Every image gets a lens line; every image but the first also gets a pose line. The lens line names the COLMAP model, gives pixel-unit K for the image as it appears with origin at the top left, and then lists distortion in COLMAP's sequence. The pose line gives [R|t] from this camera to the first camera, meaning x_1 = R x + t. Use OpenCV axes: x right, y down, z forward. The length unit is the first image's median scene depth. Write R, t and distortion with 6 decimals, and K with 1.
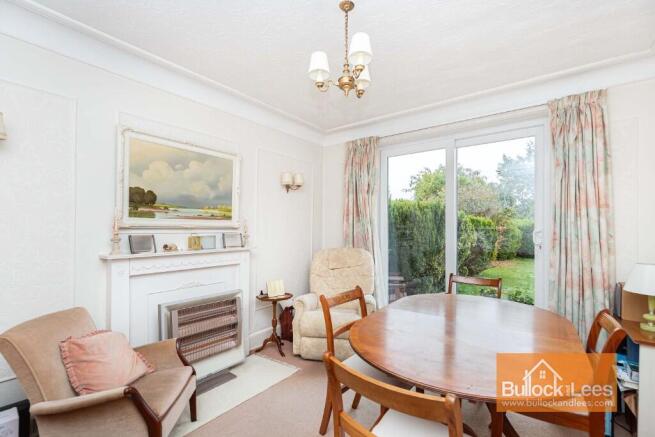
lens RADIAL K [[301.9, 0, 328.1], [0, 301.9, 222.9], [0, 0, 1]] dist [0.000403, -0.000079]
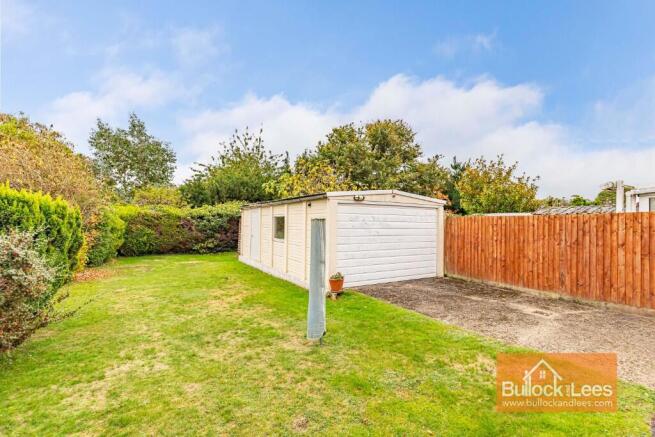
lens RADIAL K [[301.9, 0, 328.1], [0, 301.9, 222.9], [0, 0, 1]] dist [0.000403, -0.000079]
pose [[0.386598, -0.010923, 0.922184, 0.301812], [-0.023028, 0.999504, 0.021492, 0.003790], [-0.921961, -0.029545, 0.386155, 0.508921]]
